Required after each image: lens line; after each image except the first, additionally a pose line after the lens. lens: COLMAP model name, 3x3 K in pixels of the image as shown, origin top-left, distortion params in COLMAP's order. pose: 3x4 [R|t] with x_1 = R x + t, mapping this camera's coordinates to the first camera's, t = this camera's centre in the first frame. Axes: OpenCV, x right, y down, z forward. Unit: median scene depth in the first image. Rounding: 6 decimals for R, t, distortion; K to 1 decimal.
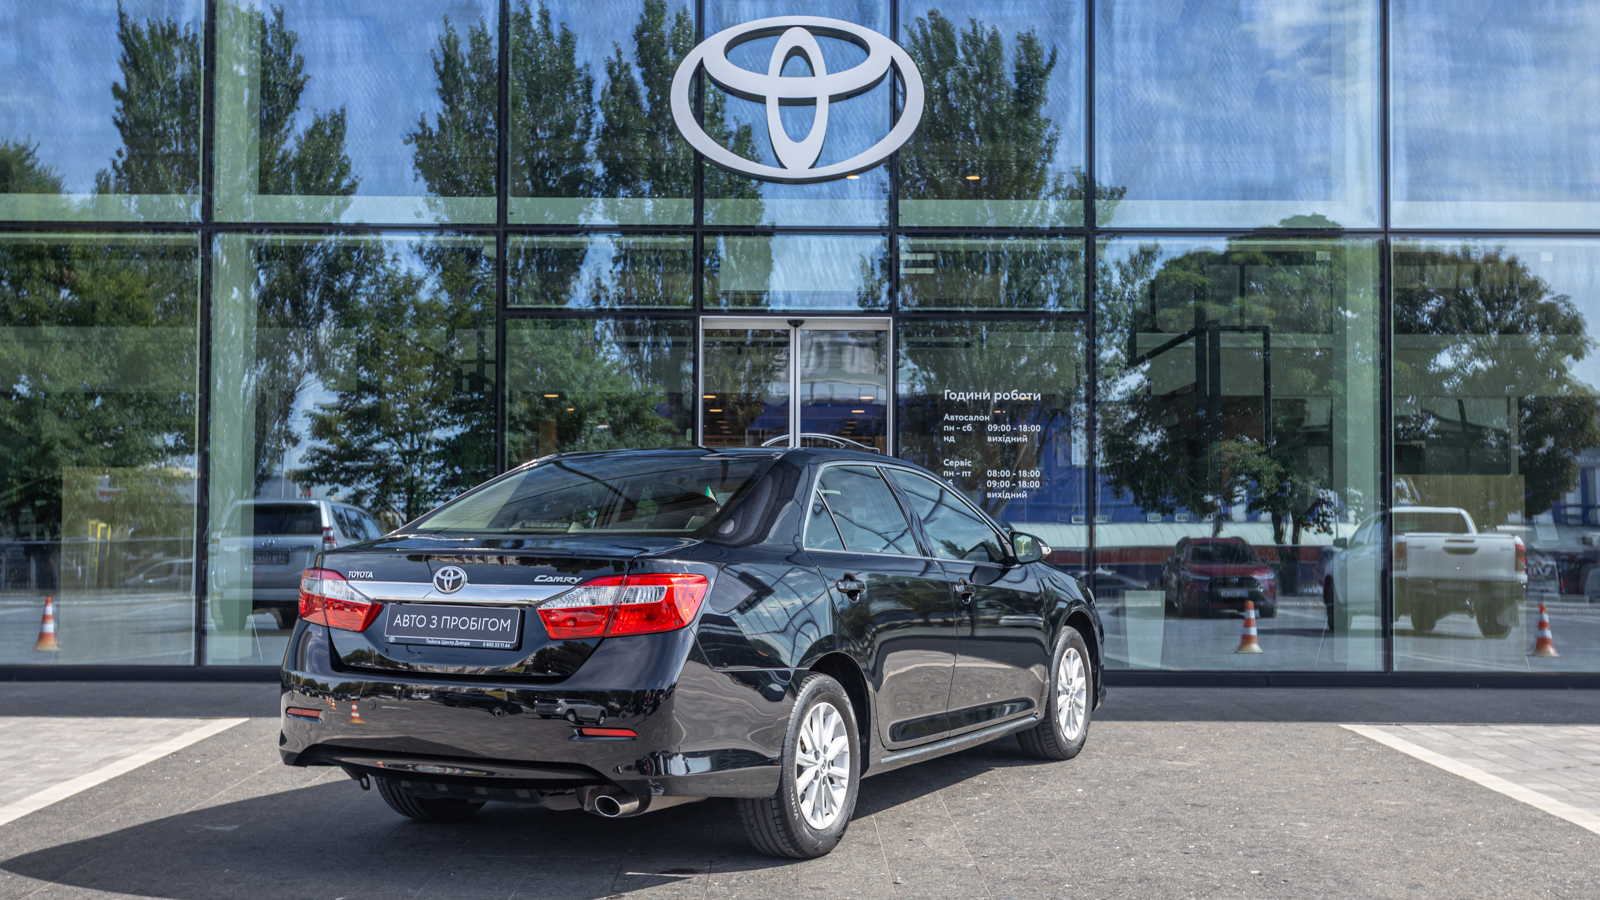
lens RADIAL K [[2722.5, 0, 800.0], [0, 2722.5, 450.0], [0, 0, 1]] dist [0.011097, -0.029373]
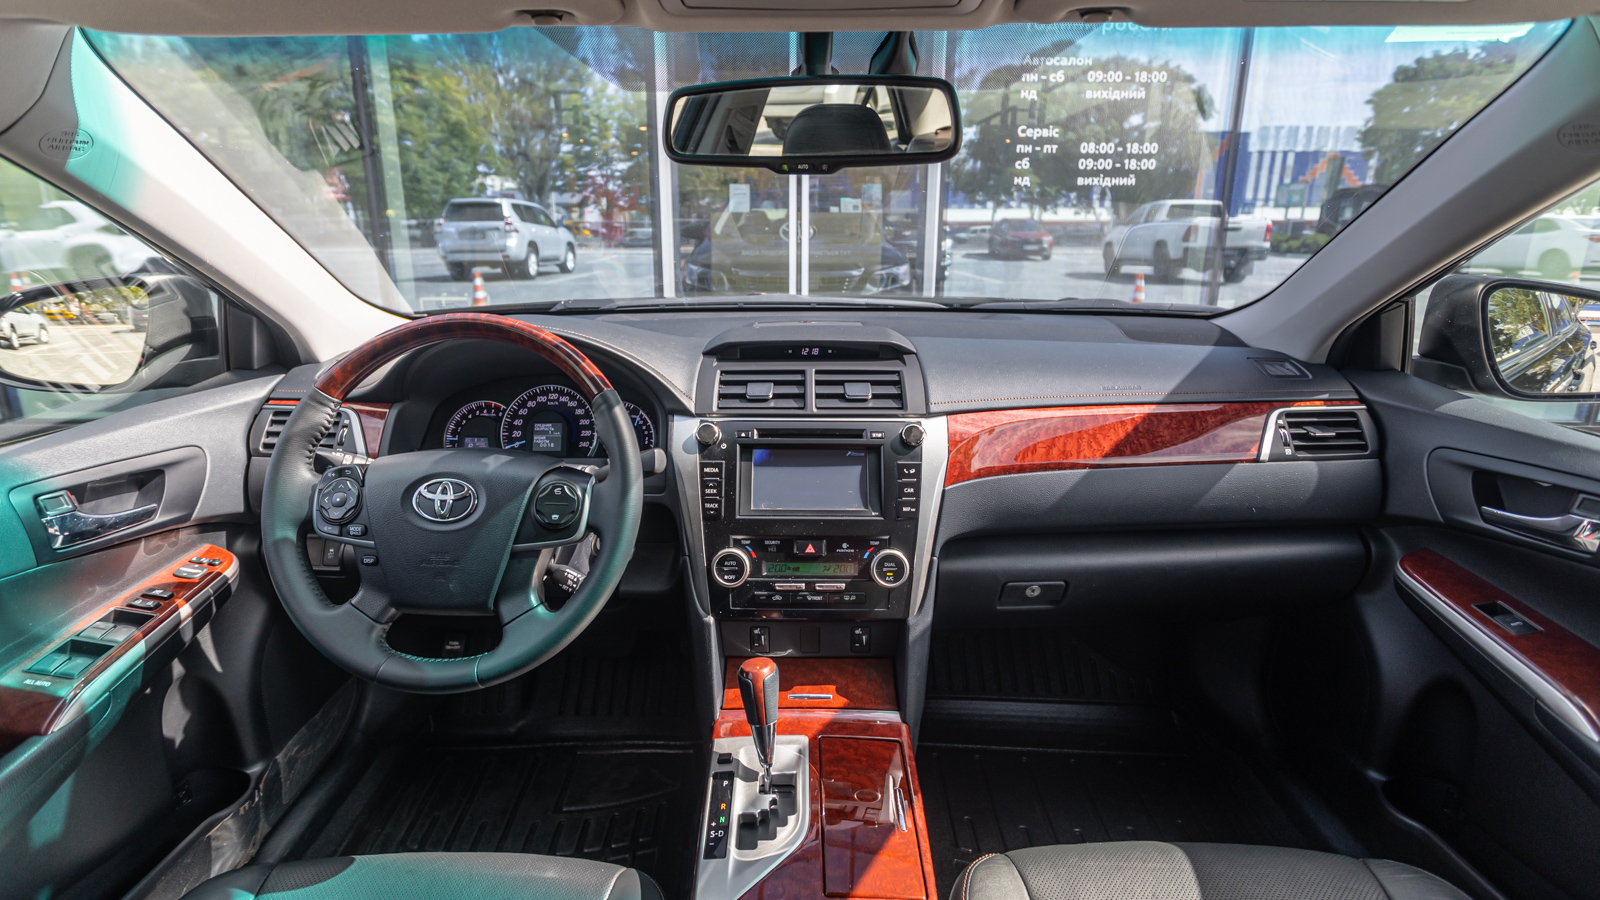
lens RADIAL K [[743.4, 0, 791.7], [0, 743.4, 408.3], [0, 0, 1]] dist [-0.001869, 0.010052]
pose [[0.999988, -0.004841, -0.000962, -0.002479], [0.004913, 0.957784, 0.287448, 0.009886], [-0.000470, -0.287449, 0.957796, 0.461674]]
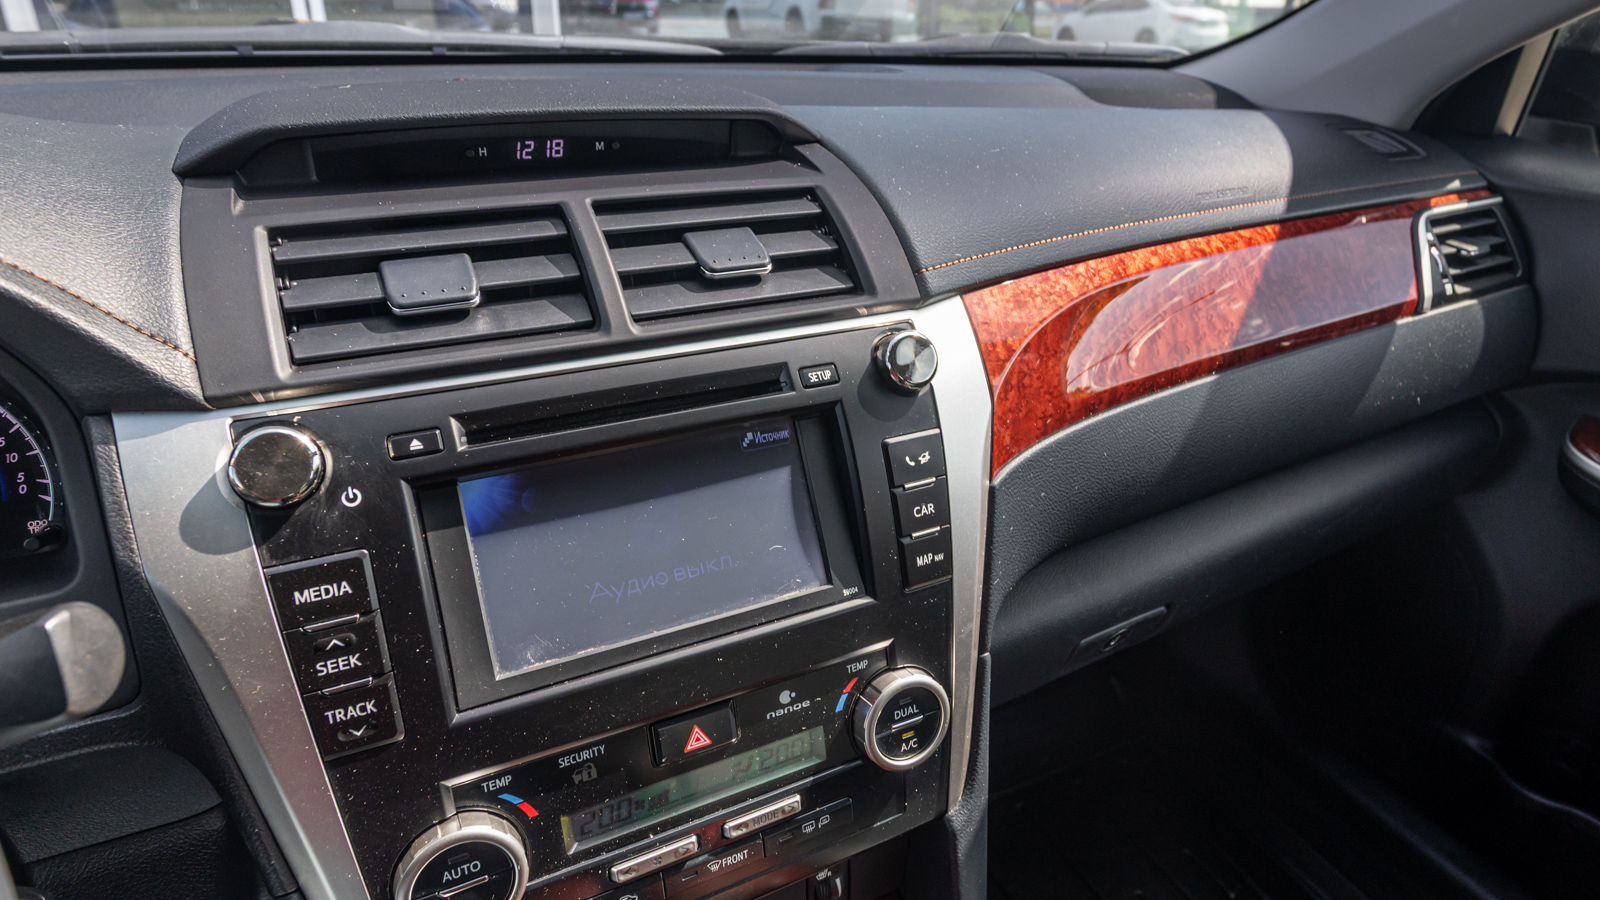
lens RADIAL K [[947.2, 0, 839.6], [0, 947.2, 429.2], [0, 0, 1]] dist [-0.006288, 0.000557]
pose [[0.873323, -0.185913, 0.450271, -0.004377], [-0.046562, 0.888222, 0.457049, 0.012887], [-0.484912, -0.420116, 0.767048, 0.474402]]
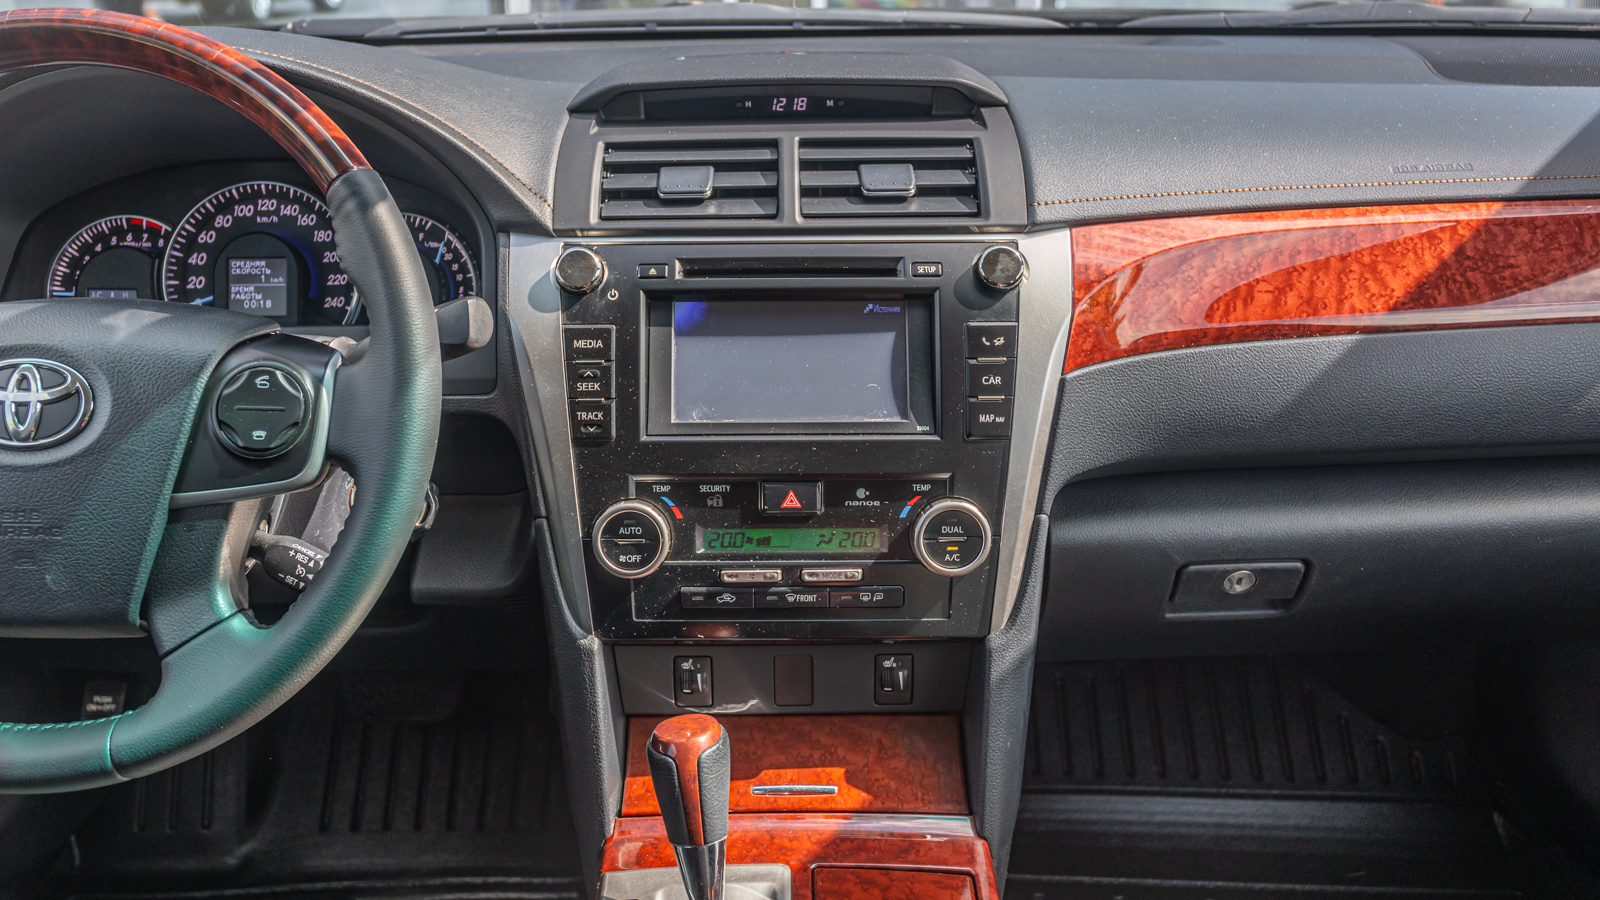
lens RADIAL K [[1387.3, 0, 771.4], [0, 1387.3, 416.6], [0, 0, 1]] dist [0.019589, 0.003585]
pose [[0.999872, -0.016000, -0.000855, -0.002238], [0.015092, 0.922569, 0.385537, 0.011179], [-0.005380, -0.385501, 0.922692, 0.463223]]
